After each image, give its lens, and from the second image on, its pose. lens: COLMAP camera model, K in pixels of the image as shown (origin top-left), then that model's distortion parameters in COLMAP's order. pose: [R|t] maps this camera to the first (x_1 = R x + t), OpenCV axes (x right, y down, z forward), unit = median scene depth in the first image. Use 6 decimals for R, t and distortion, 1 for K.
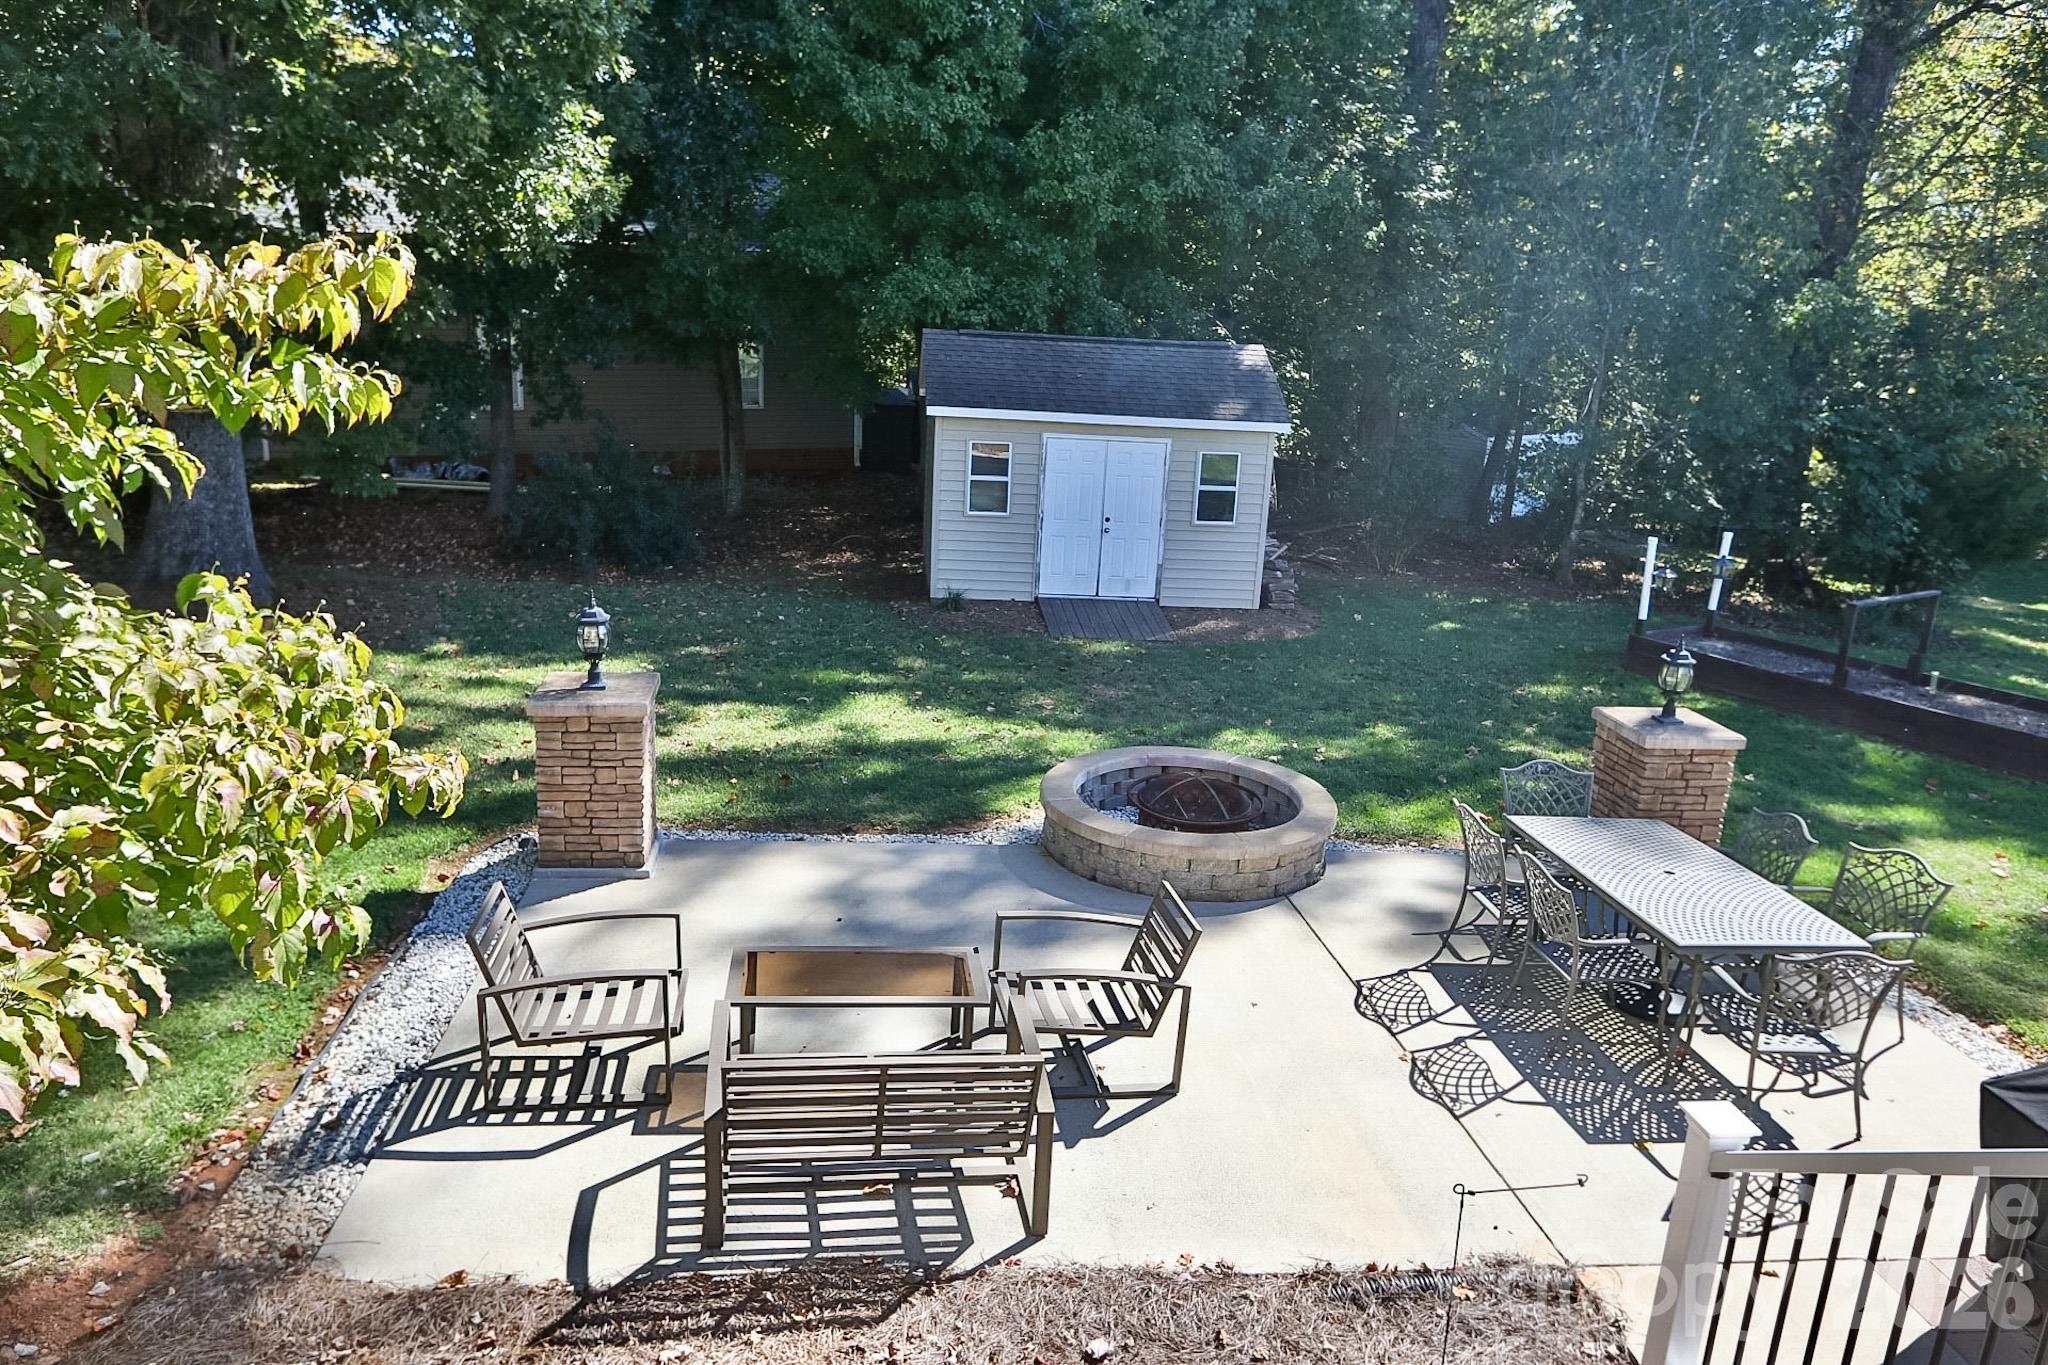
lens RADIAL K [[1382.5, 0, 1022.6], [0, 1382.5, 677.8], [0, 0, 1]] dist [0.002014, 0.000456]
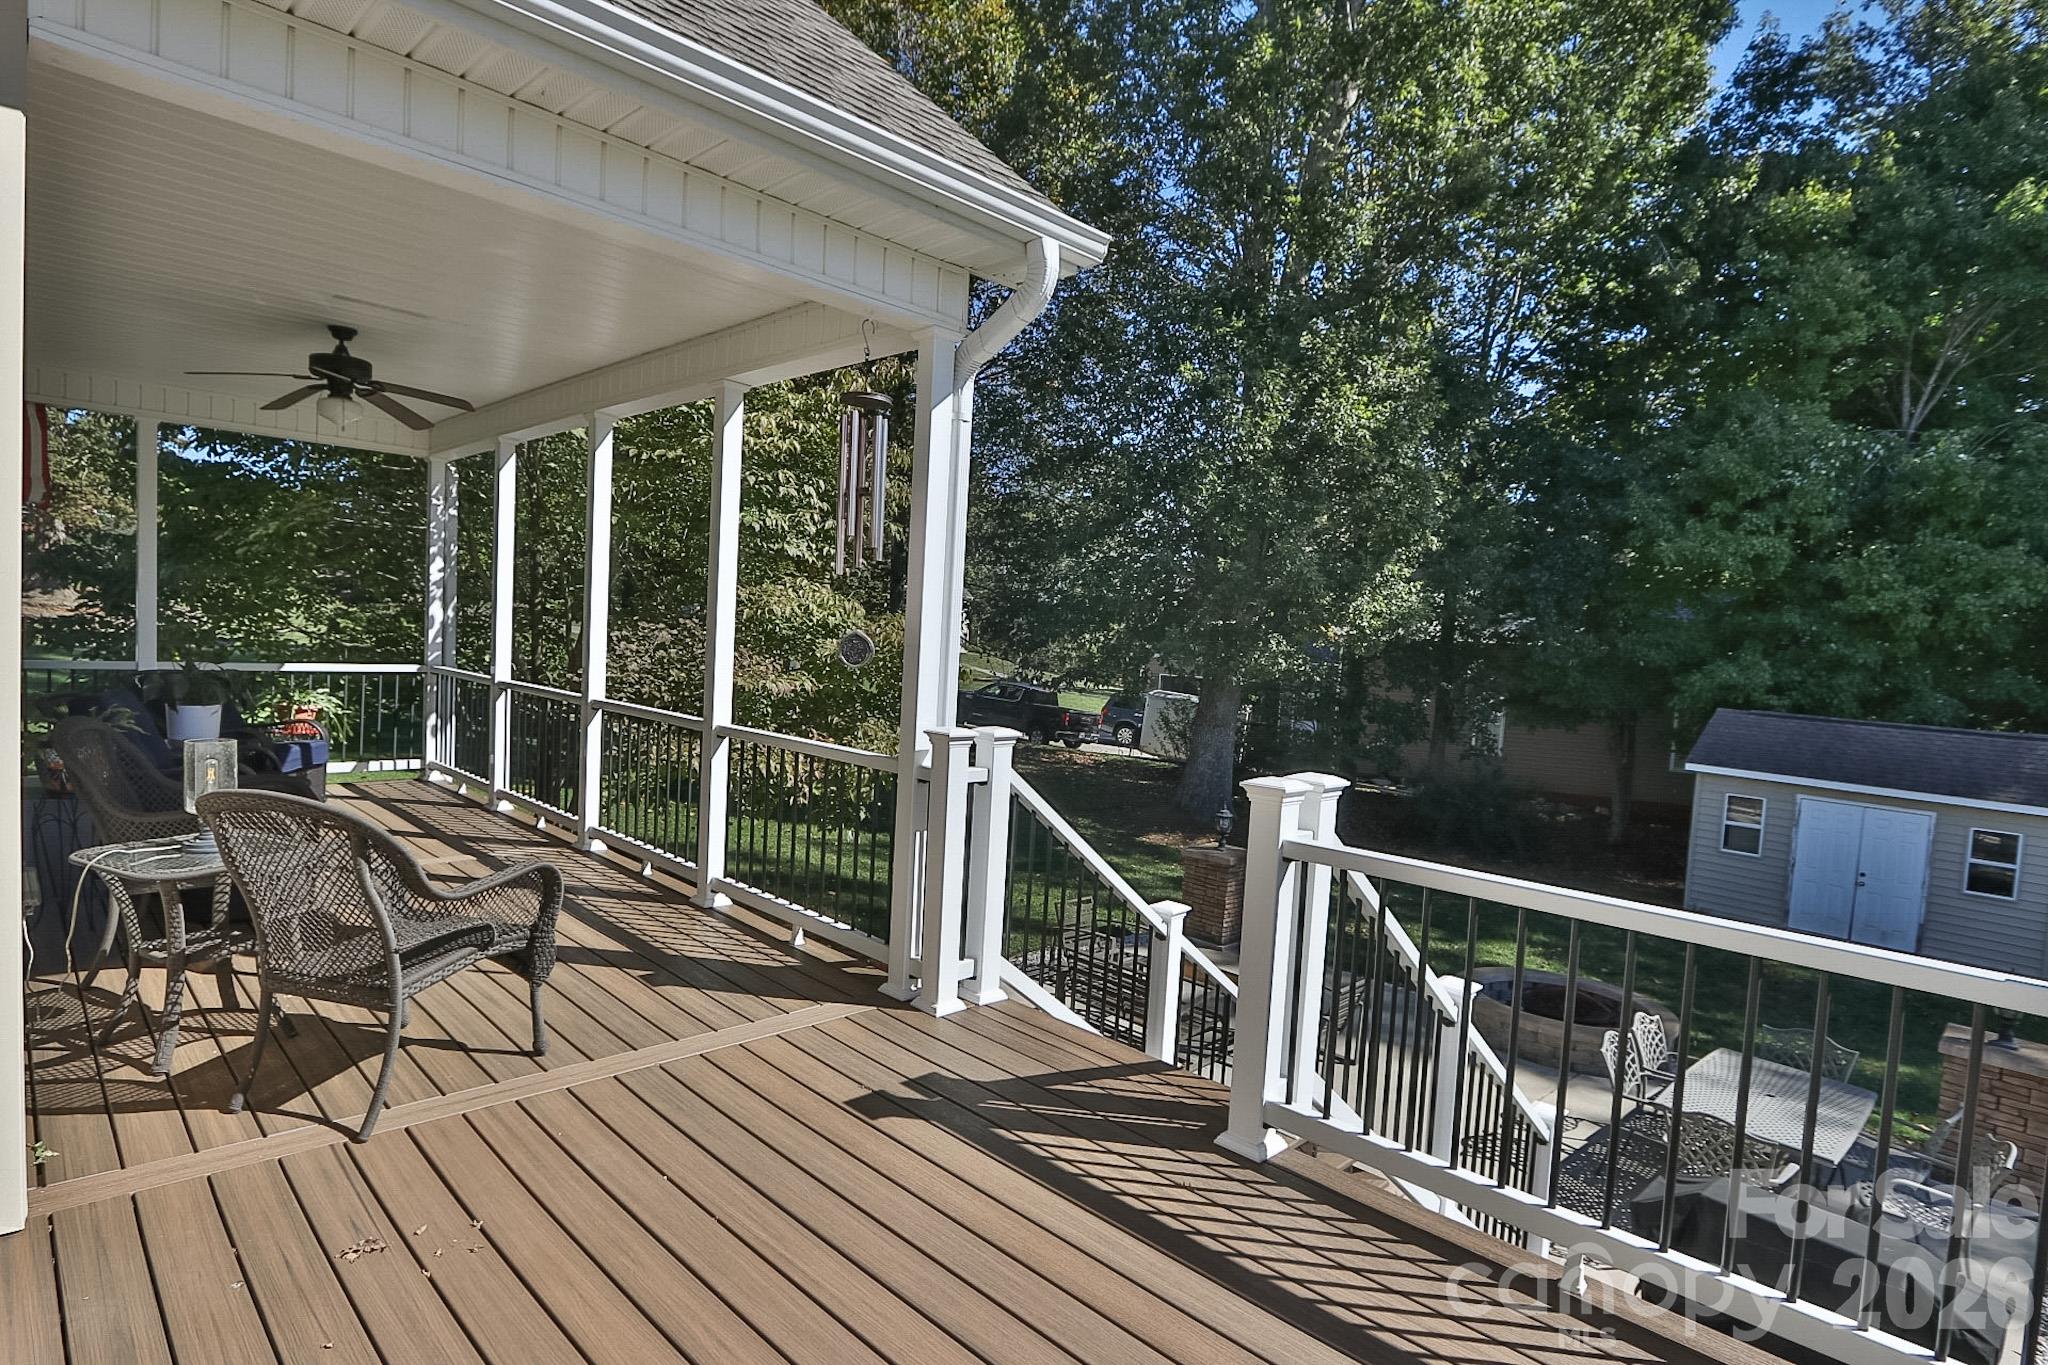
lens RADIAL K [[1079.8, 0, 1023.8], [0, 1079.8, 693.2], [0, 0, 1]] dist [-0.009430, -0.000166]
pose [[0.629485, 0.040381, -0.775963, 0.309392], [-0.240138, 0.959870, -0.144856, 0.036291], [0.738974, 0.277523, 0.613921, -0.100909]]
